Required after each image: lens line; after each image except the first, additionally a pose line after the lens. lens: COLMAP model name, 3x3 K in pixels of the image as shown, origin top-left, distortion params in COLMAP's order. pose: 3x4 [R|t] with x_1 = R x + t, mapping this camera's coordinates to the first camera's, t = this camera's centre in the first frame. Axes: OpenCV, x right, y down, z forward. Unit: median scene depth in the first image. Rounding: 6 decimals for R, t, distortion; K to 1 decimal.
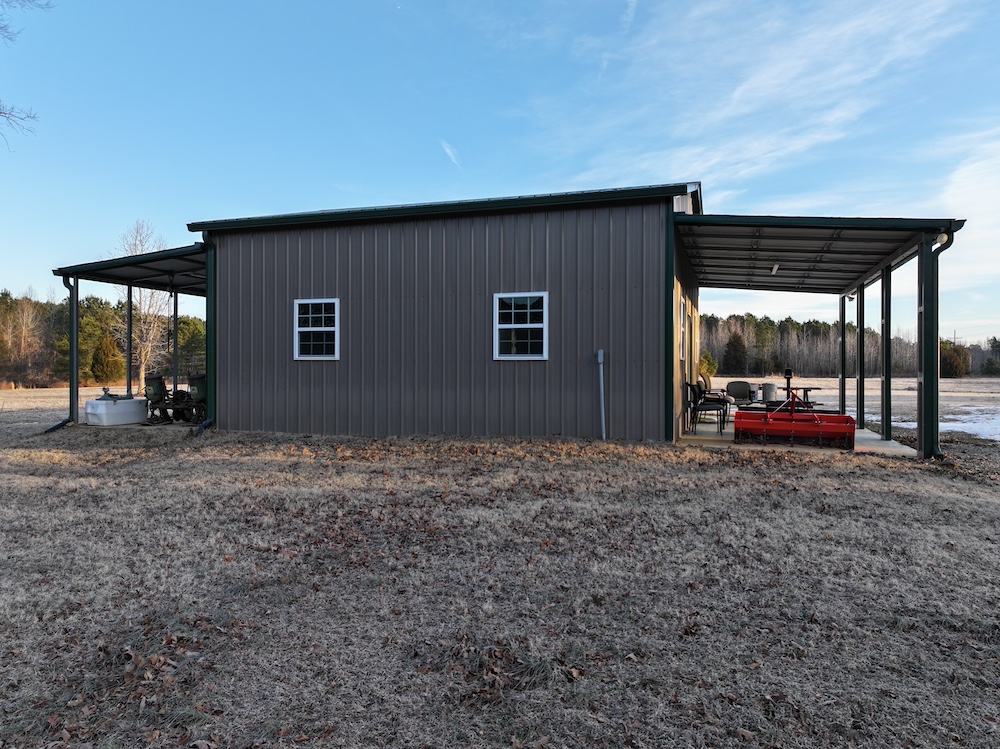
lens RADIAL K [[705.0, 0, 503.9], [0, 705.0, 372.2], [0, 0, 1]] dist [-0.004517, 0.020267]
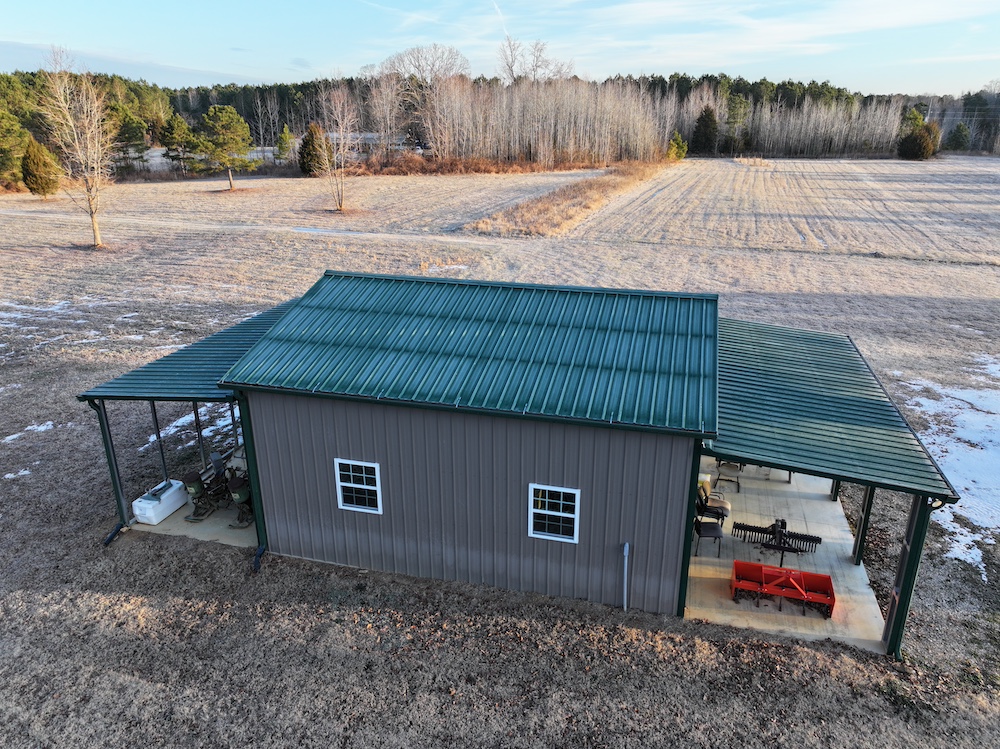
lens RADIAL K [[705.0, 0, 503.9], [0, 705.0, 372.2], [0, 0, 1]] dist [-0.004517, 0.020267]
pose [[0.998123, -0.022931, 0.056790, -0.117374], [0.002095, 0.939501, 0.342540, -0.682611], [-0.061209, -0.341778, 0.937785, 0.044566]]
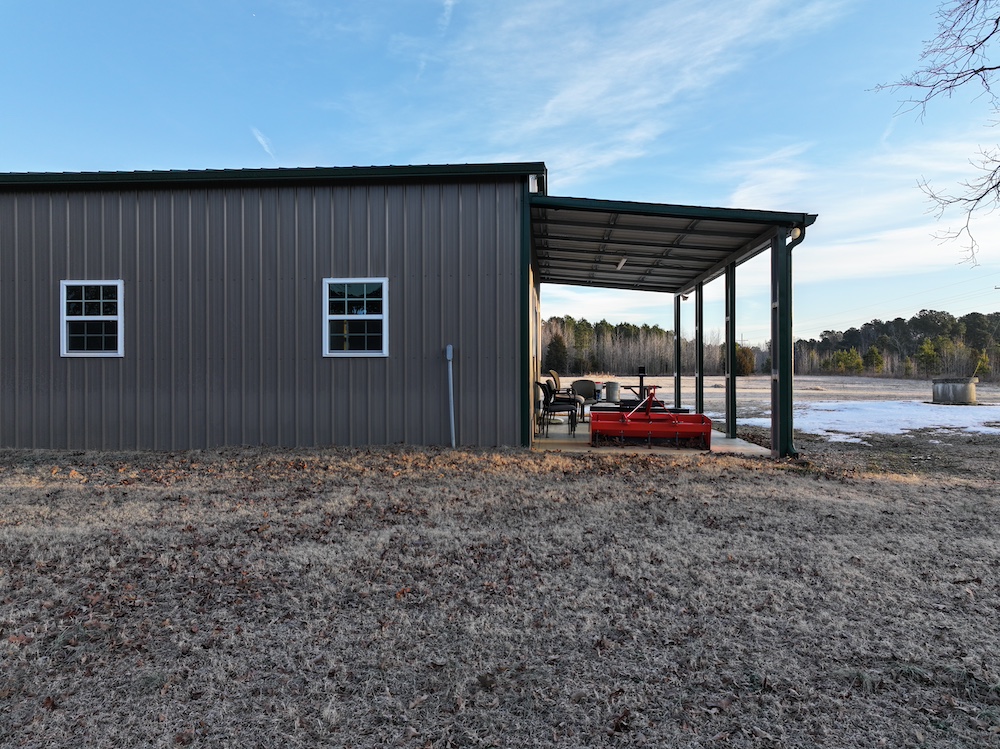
lens RADIAL K [[705.0, 0, 503.9], [0, 705.0, 372.2], [0, 0, 1]] dist [-0.004517, 0.020267]
pose [[0.969851, -0.004282, 0.243661, -0.010885], [0.004386, 0.999990, 0.000115, 0.002267], [-0.243659, 0.000957, 0.969861, 0.131974]]
